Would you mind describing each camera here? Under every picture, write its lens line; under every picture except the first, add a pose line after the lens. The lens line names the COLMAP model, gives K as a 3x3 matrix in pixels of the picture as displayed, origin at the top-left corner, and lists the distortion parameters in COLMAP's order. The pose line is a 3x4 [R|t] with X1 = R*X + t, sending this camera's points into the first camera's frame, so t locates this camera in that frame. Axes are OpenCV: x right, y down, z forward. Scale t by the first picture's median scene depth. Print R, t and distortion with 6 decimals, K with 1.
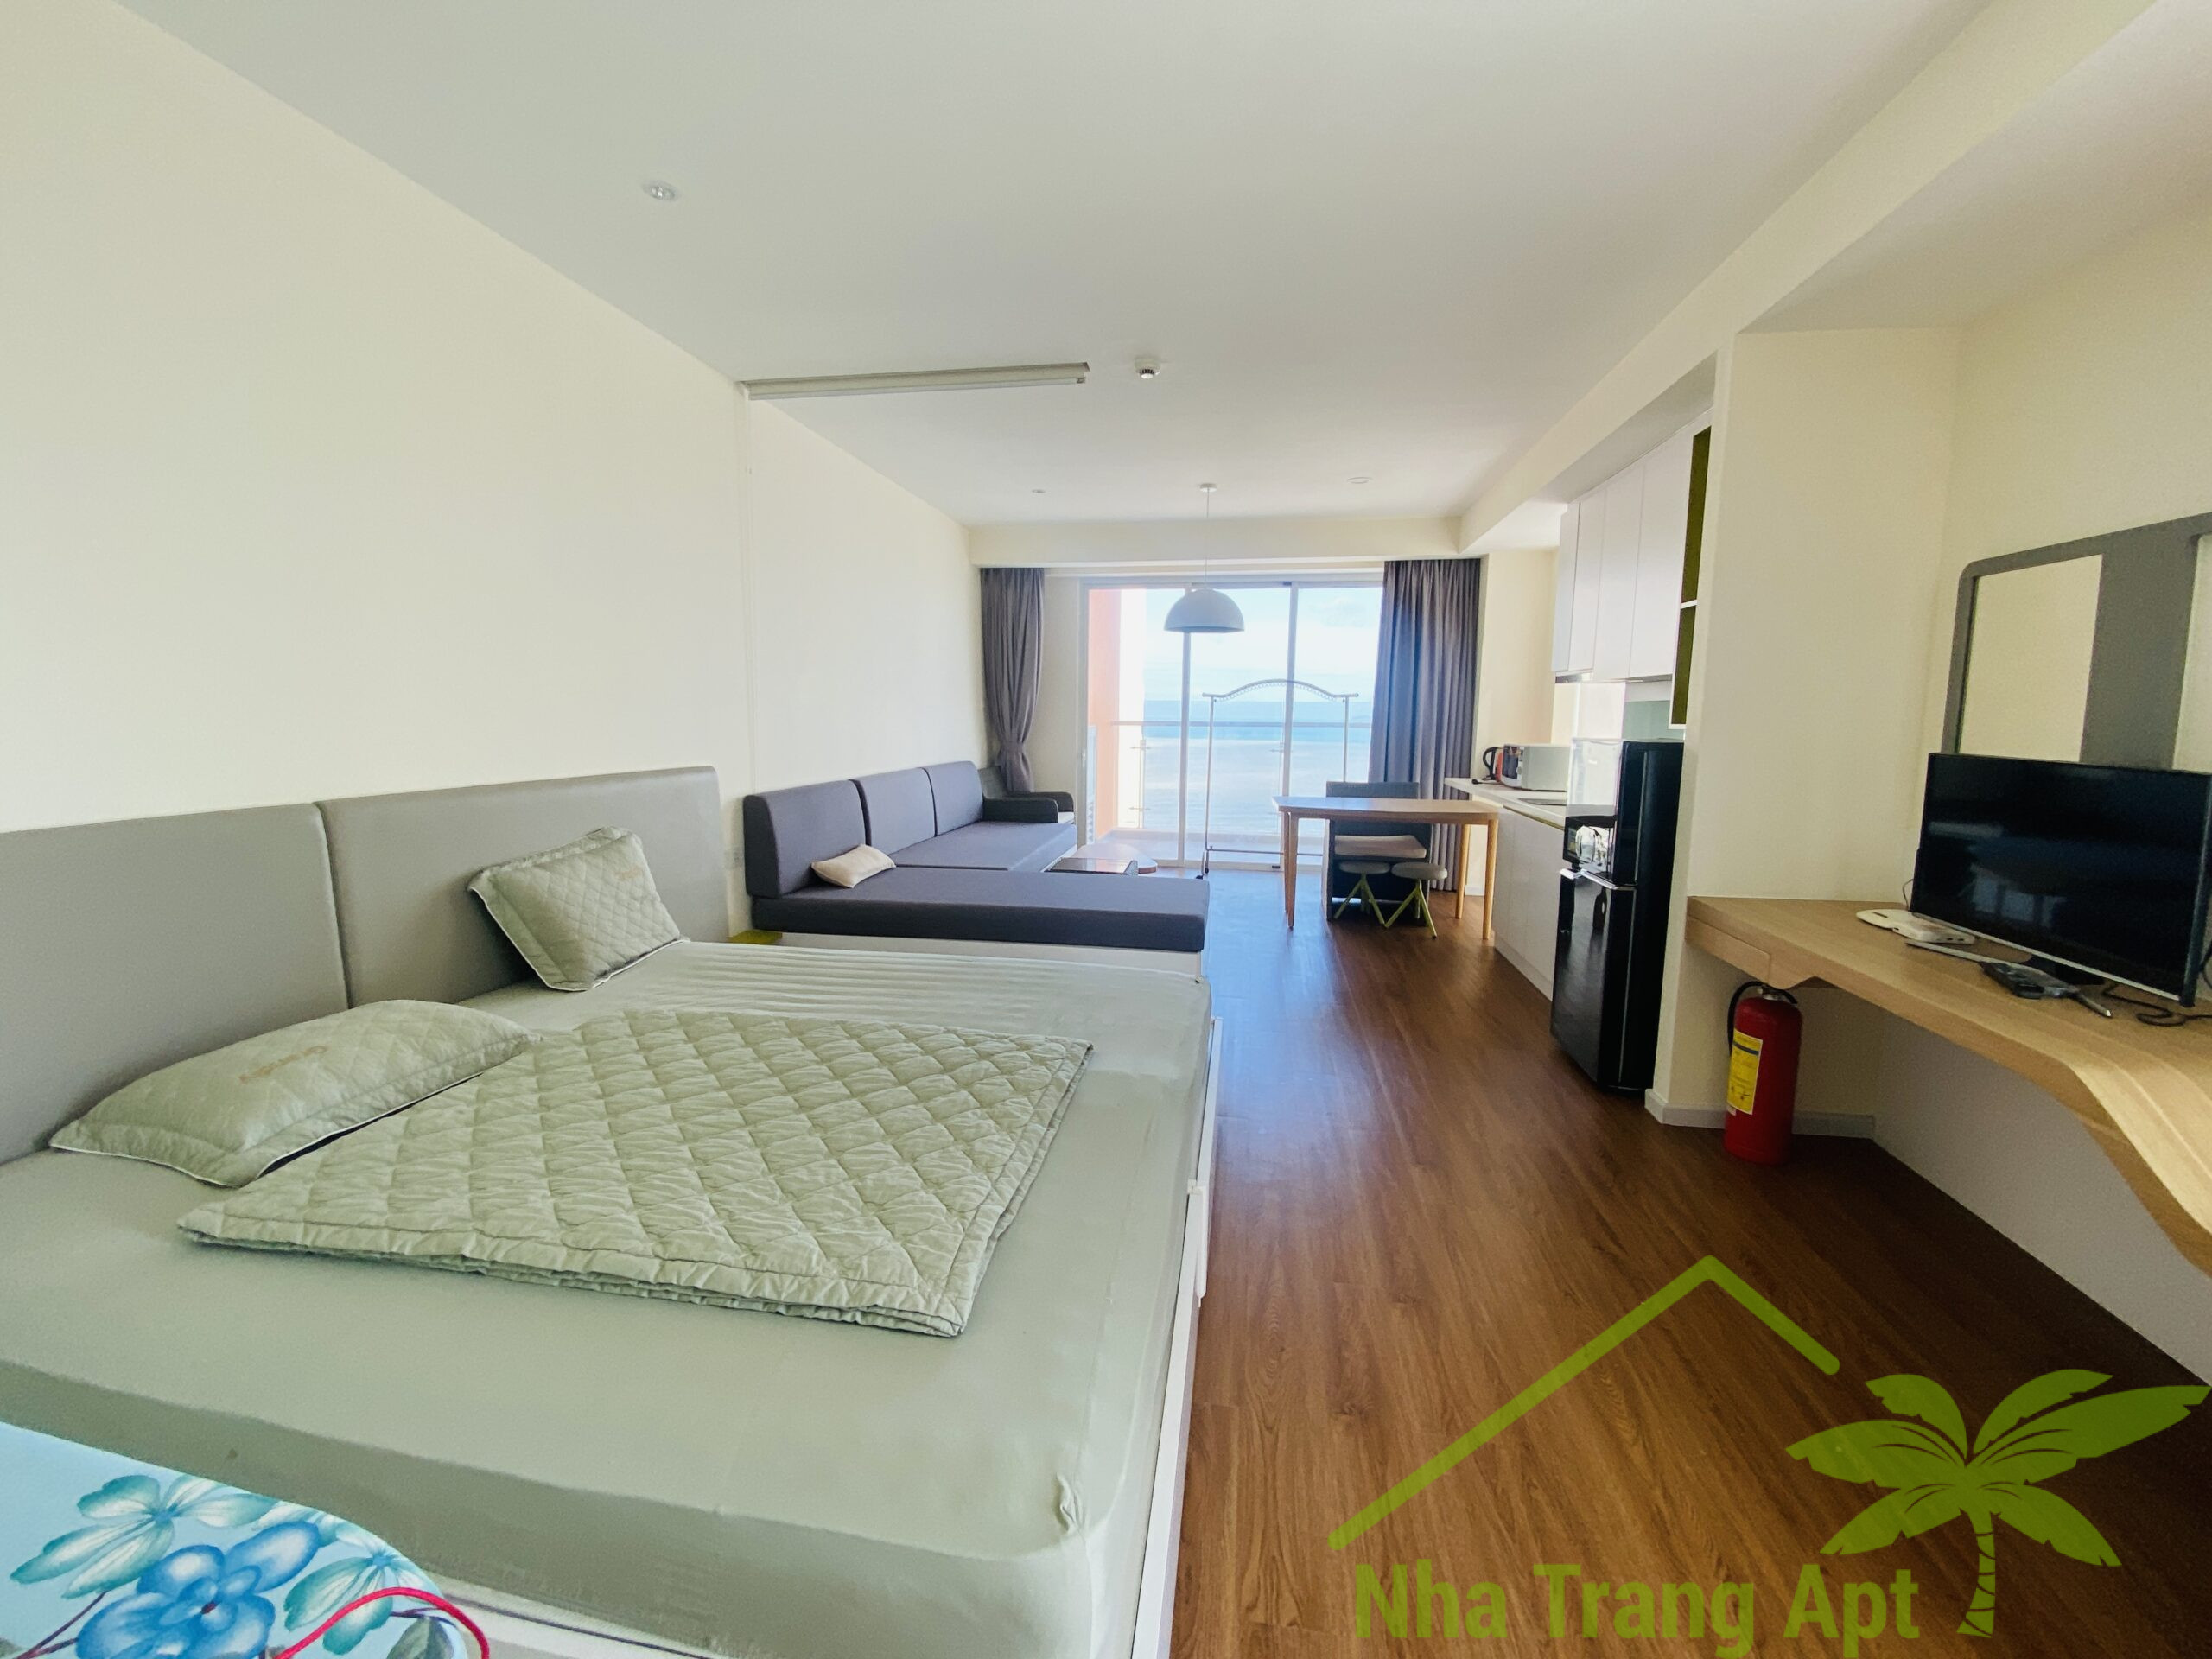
lens RADIAL K [[890.3, 0, 1105.3], [0, 890.3, 820.2], [0, 0, 1]] dist [0.001835, -0.013437]
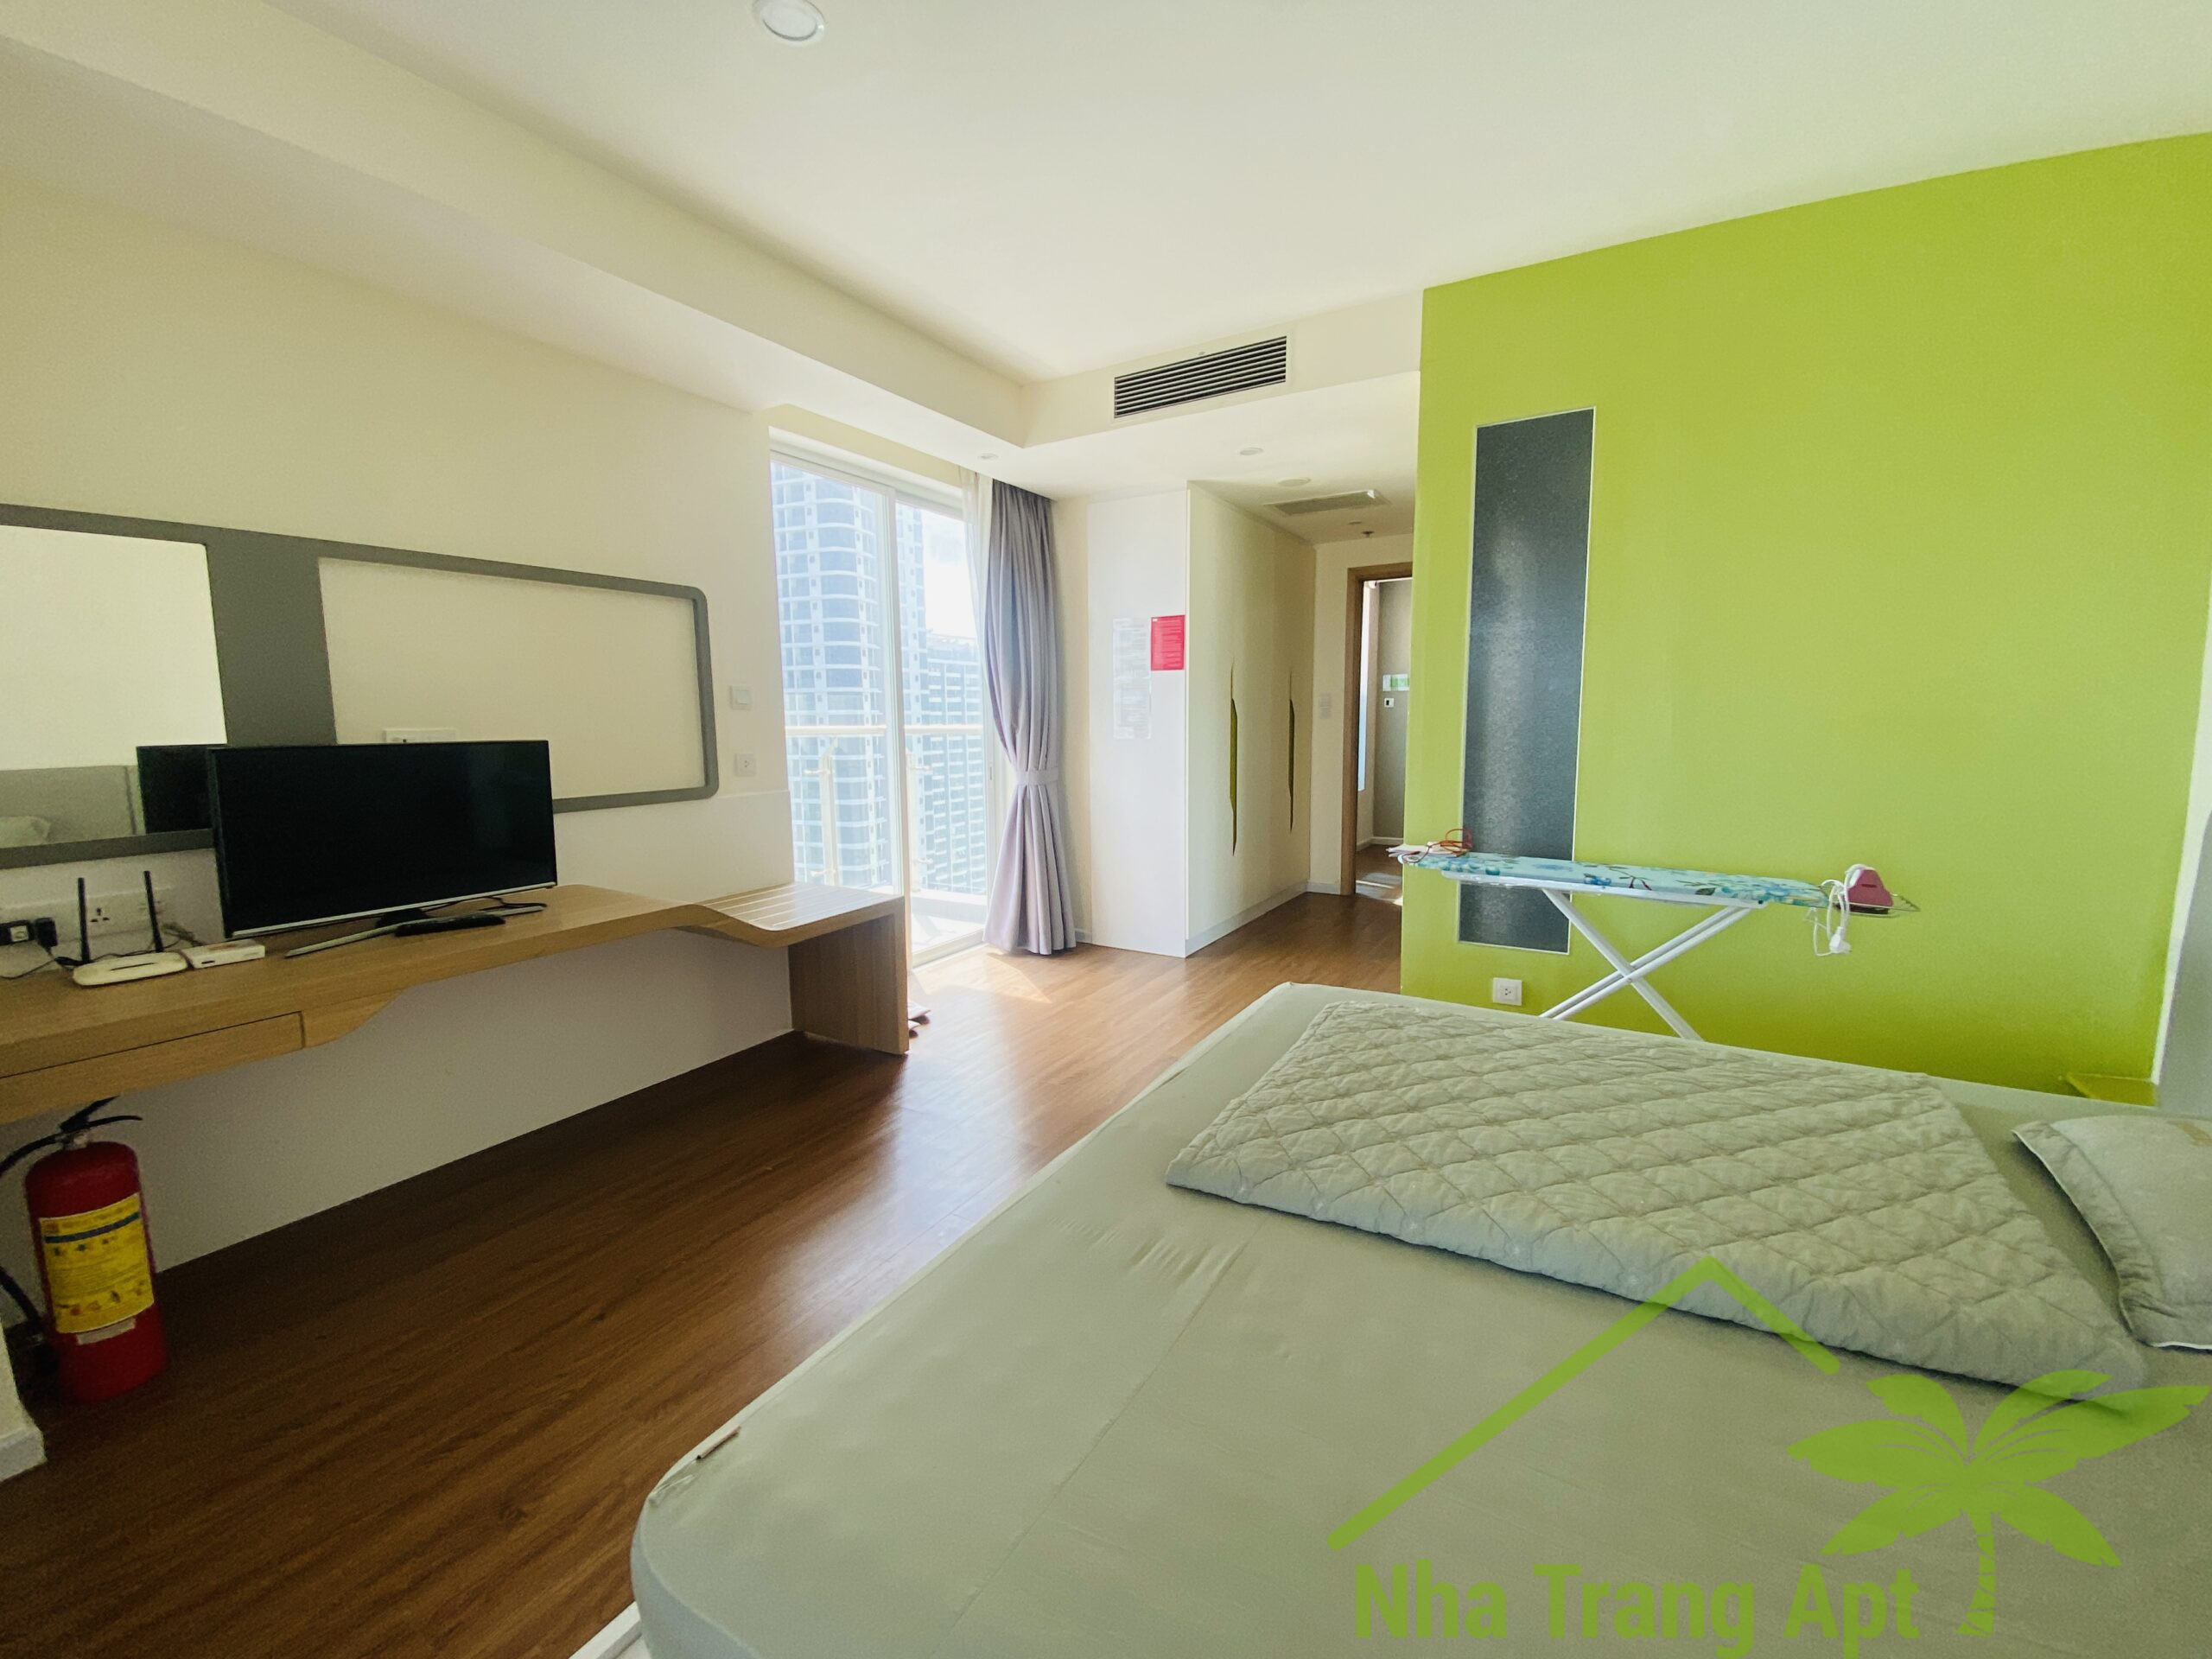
lens RADIAL K [[890.3, 0, 1105.3], [0, 890.3, 820.2], [0, 0, 1]] dist [0.001835, -0.013437]
pose [[-0.931720, -0.041599, 0.360786, -0.071486], [0.049304, 0.969733, 0.239139, -0.061590], [-0.359814, 0.240599, -0.901469, 0.531551]]
